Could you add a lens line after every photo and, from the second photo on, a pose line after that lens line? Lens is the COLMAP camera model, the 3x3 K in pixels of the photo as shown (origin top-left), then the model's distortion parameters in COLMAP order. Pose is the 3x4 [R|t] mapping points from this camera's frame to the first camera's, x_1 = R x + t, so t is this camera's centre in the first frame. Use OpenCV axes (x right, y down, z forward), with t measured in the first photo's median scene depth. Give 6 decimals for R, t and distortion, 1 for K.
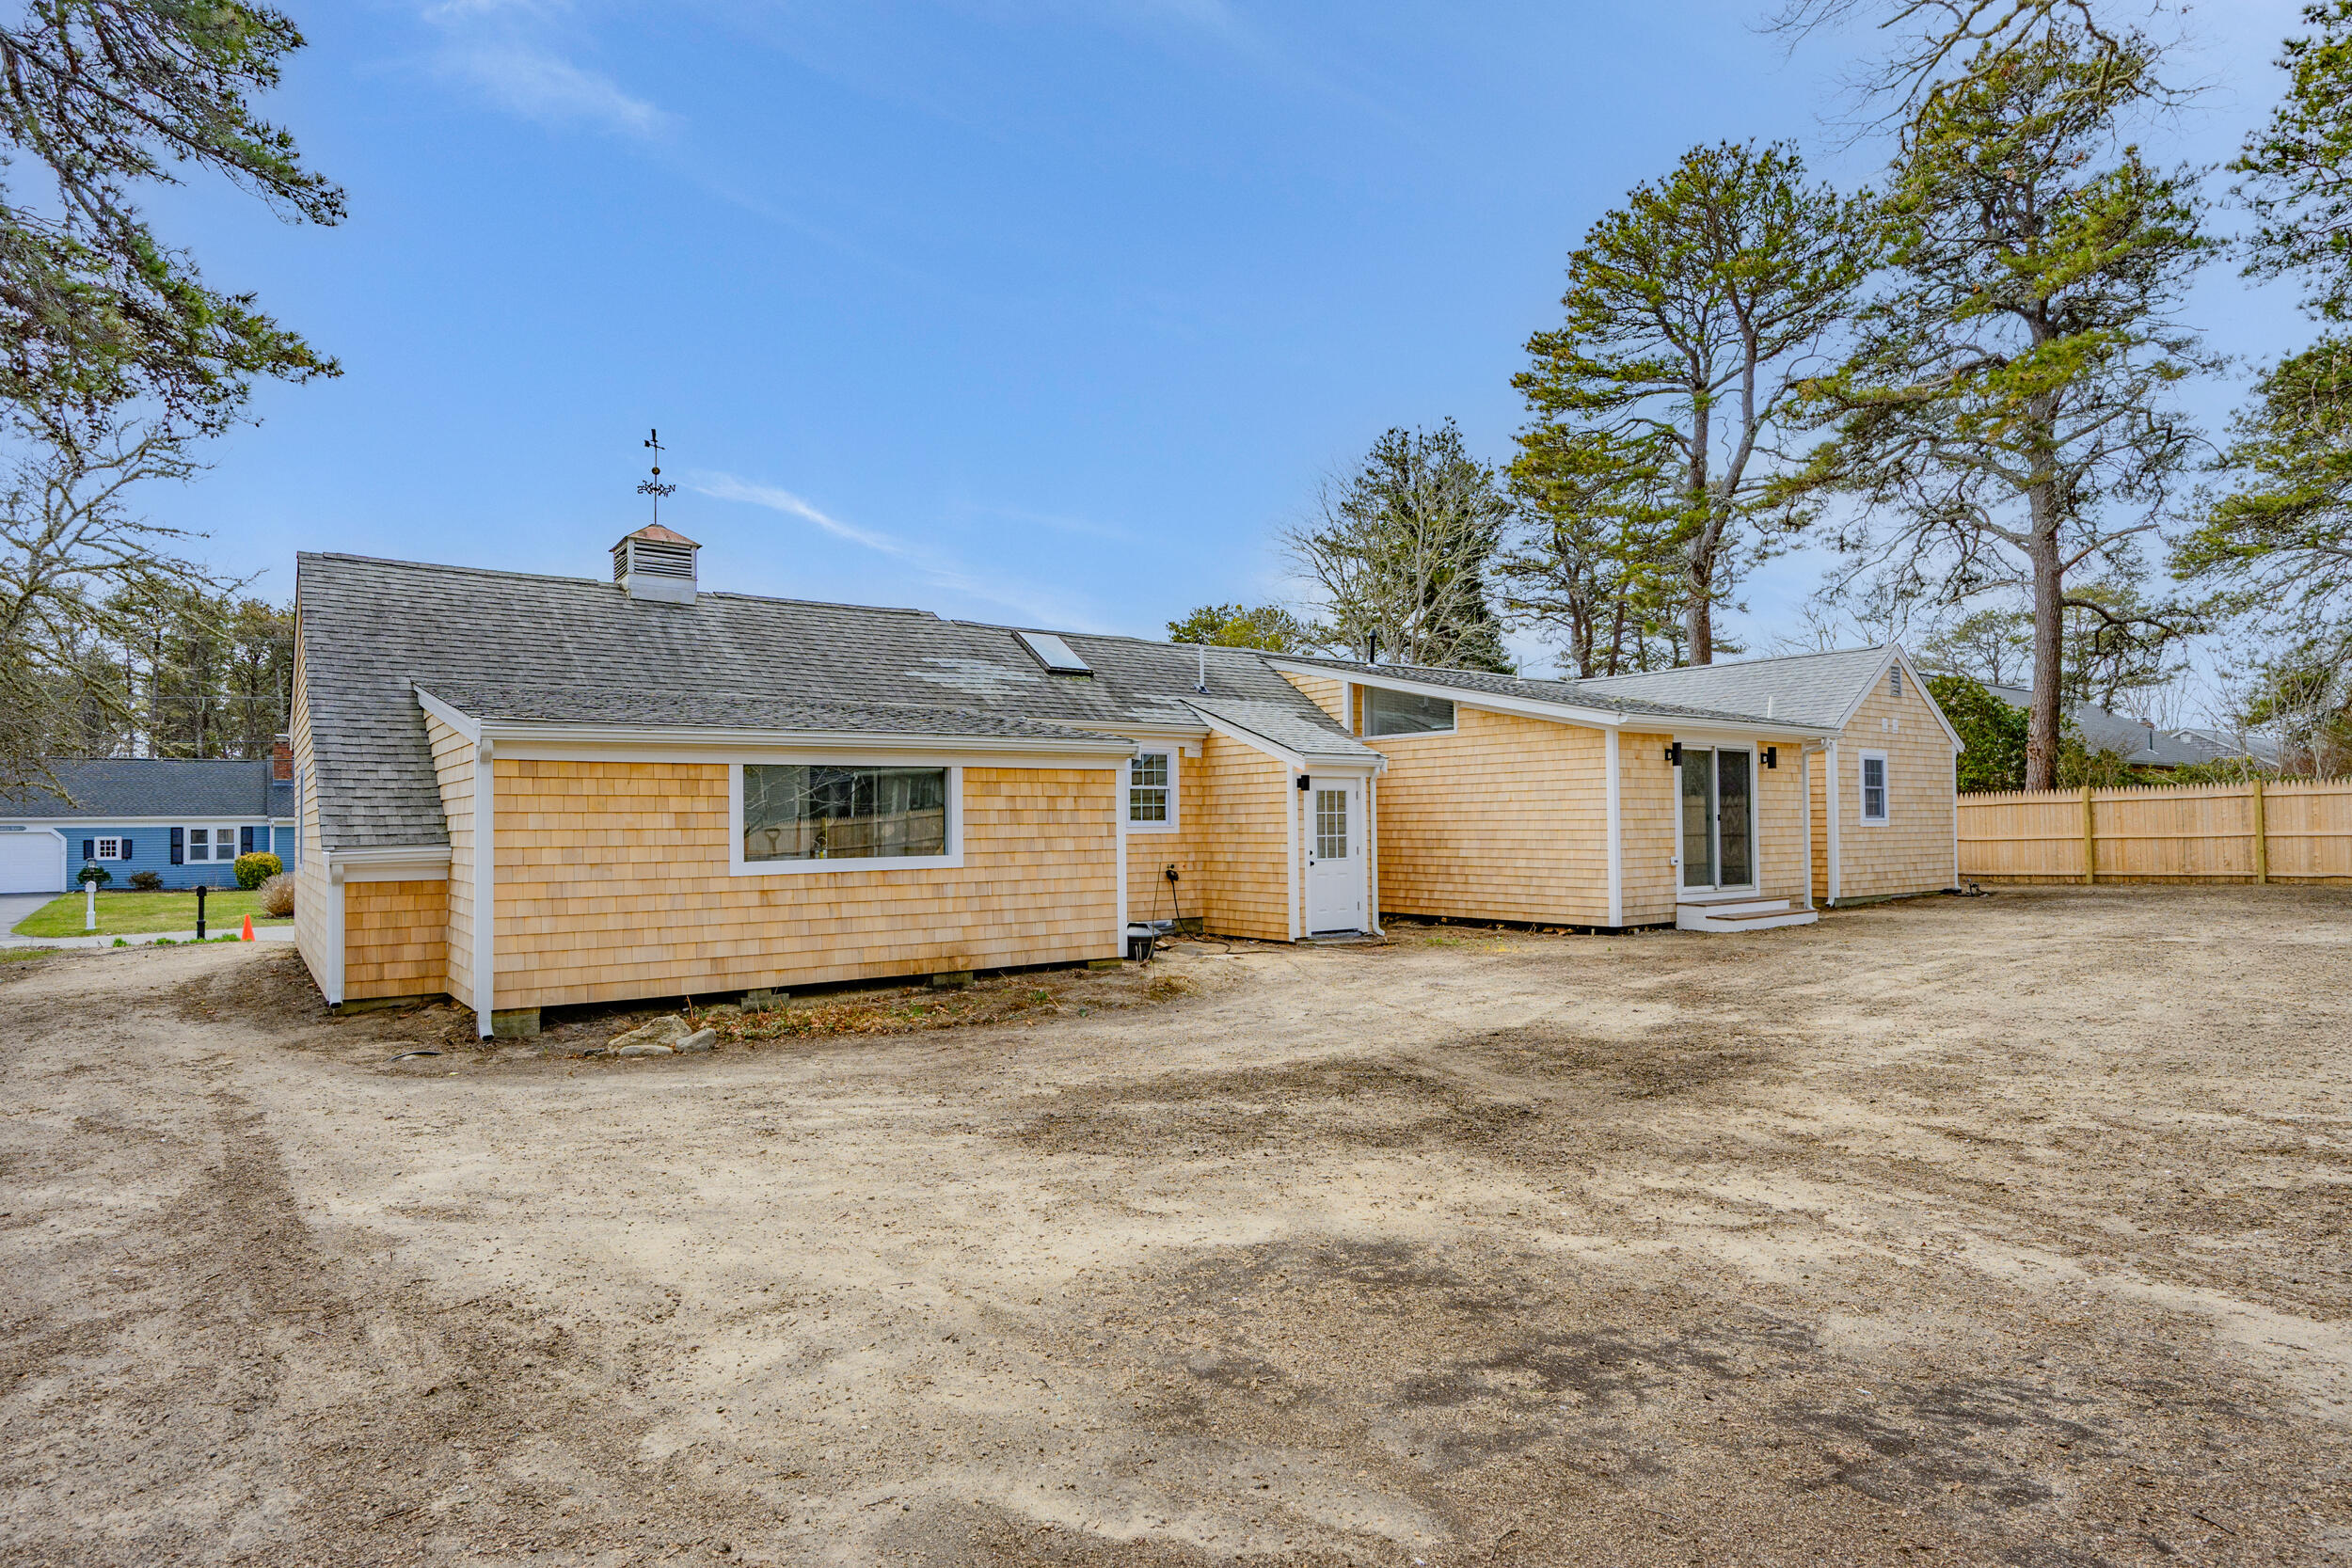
lens RADIAL K [[1378.8, 0, 1176.0], [0, 1378.8, 784.0], [0, 0, 1]] dist [-0.000673, -0.000236]
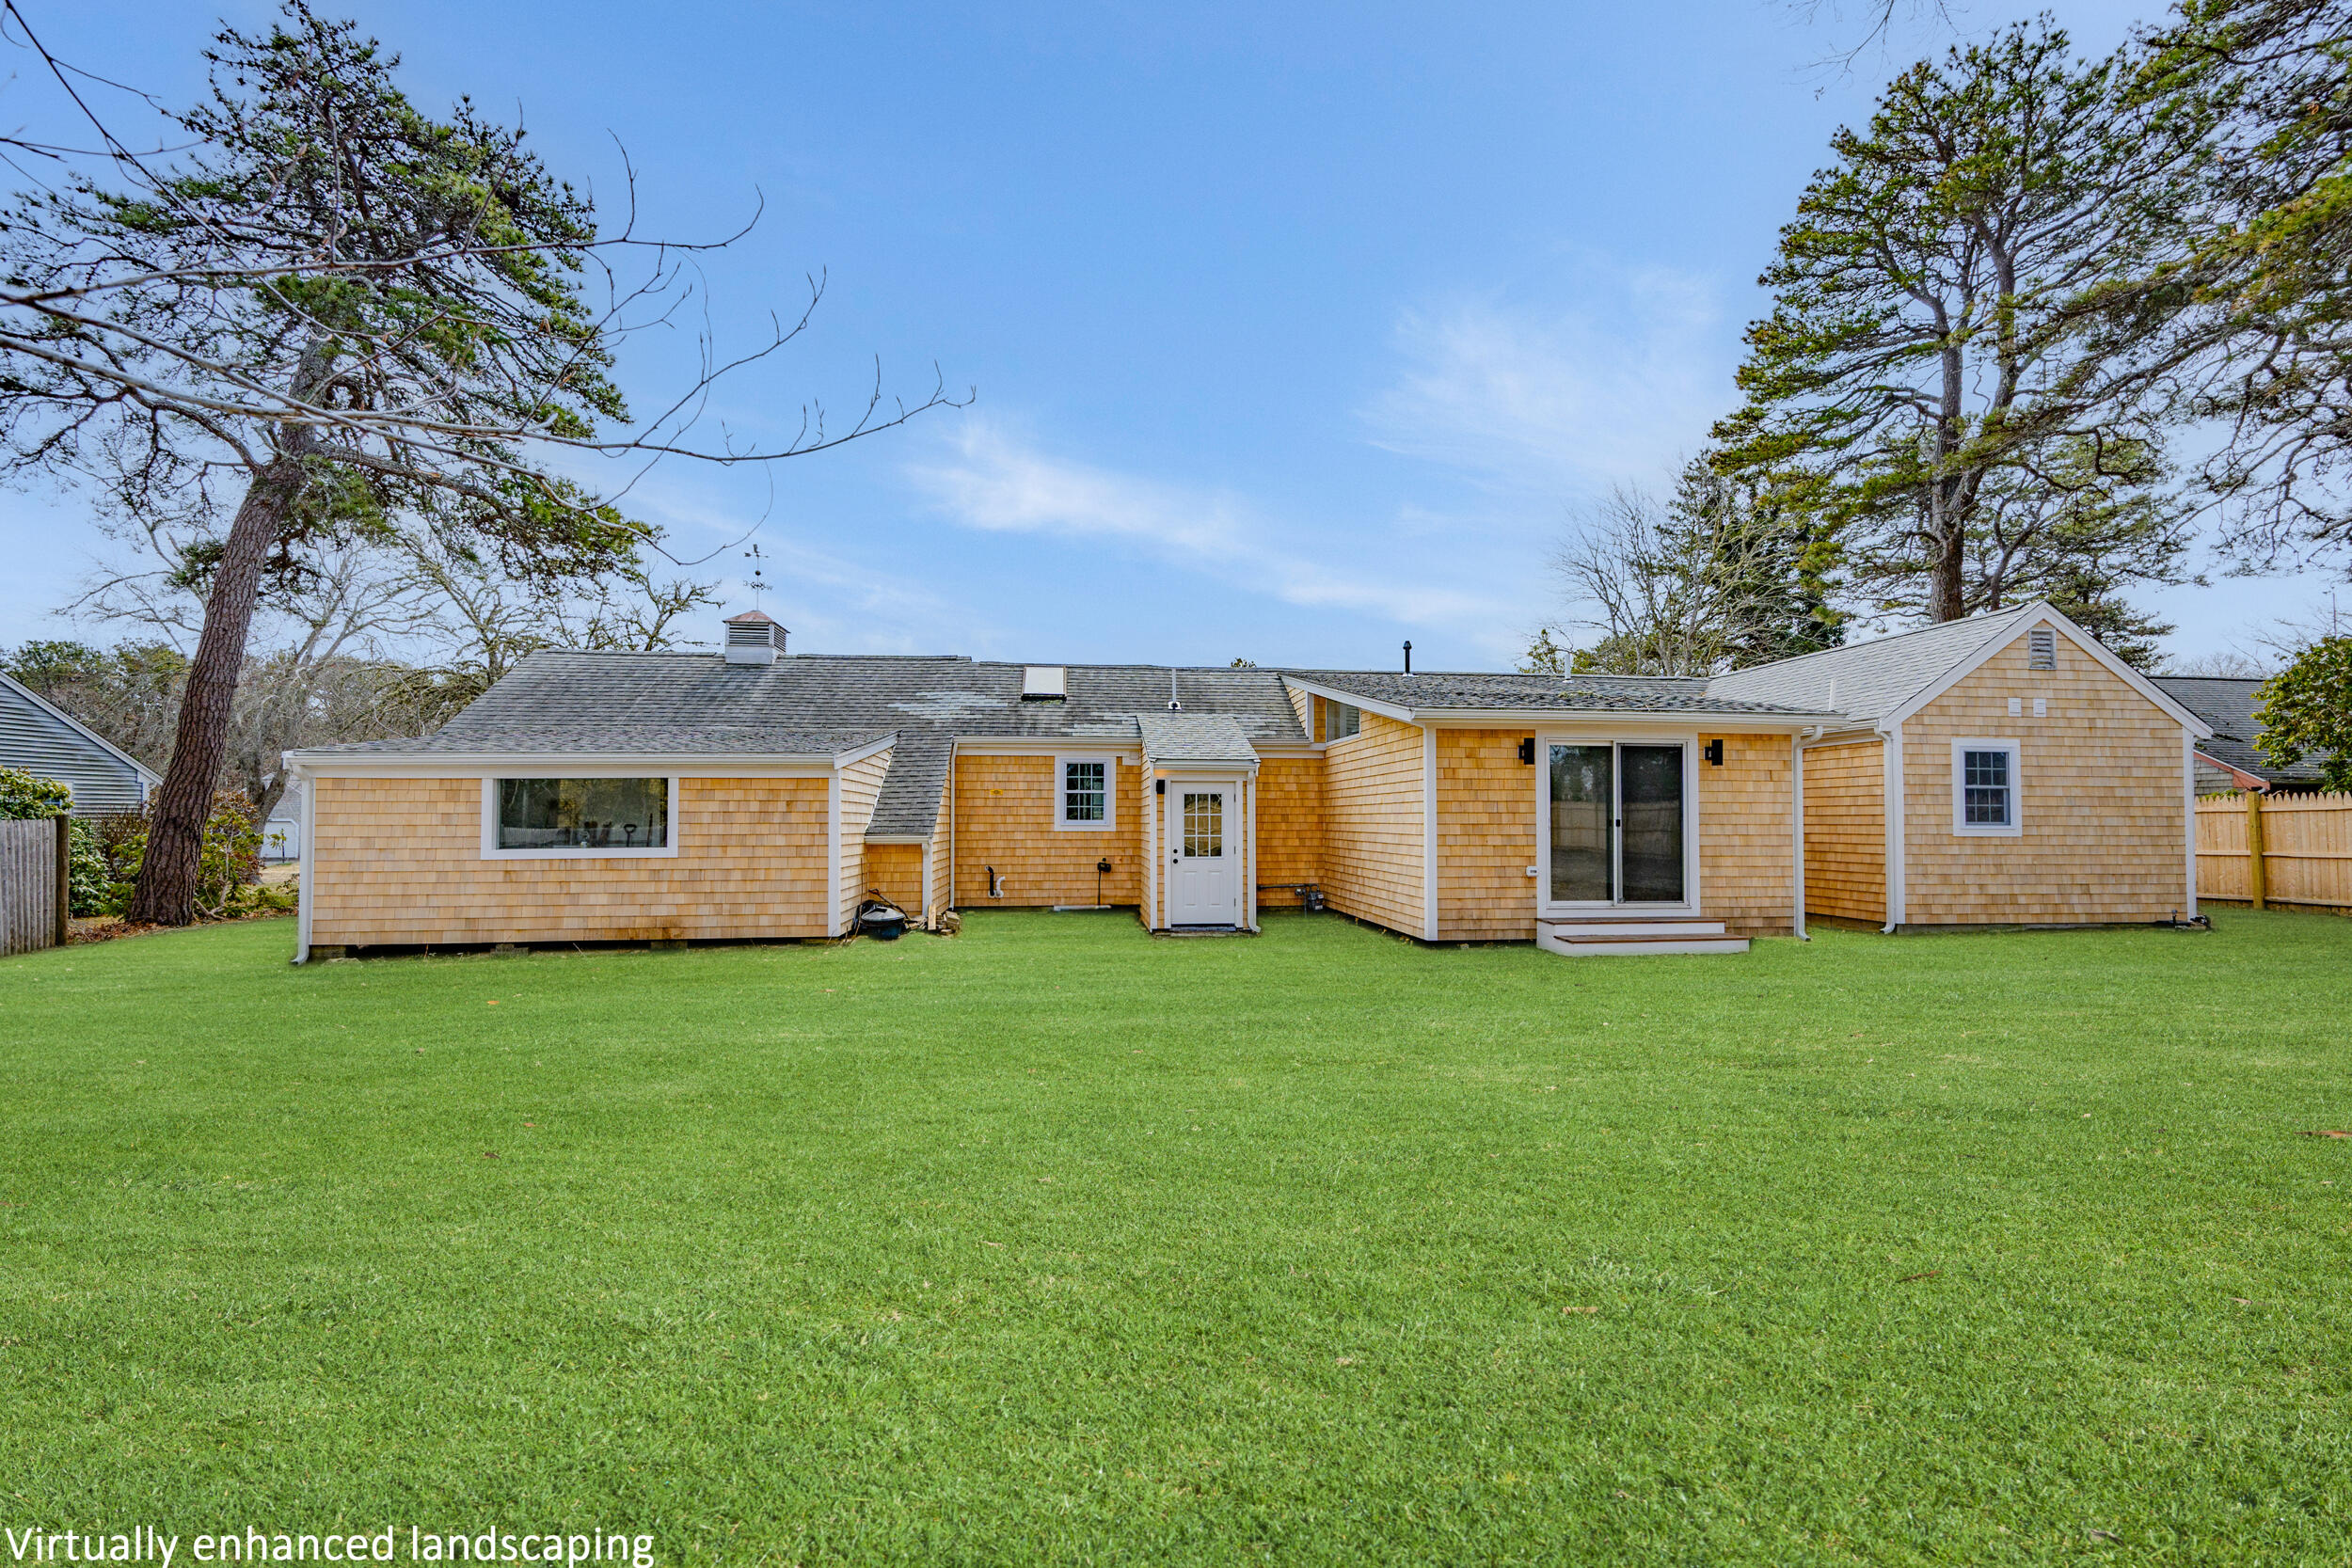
lens RADIAL K [[993.0, 0, 1176.0], [0, 993.0, 784.0], [0, 0, 1]] dist [0.011462, -0.000084]
pose [[0.850581, -0.008895, -0.525770, 0.513664], [0.007156, 0.999960, -0.005340, 0.001012], [0.525796, 0.000779, 0.850610, 0.334076]]
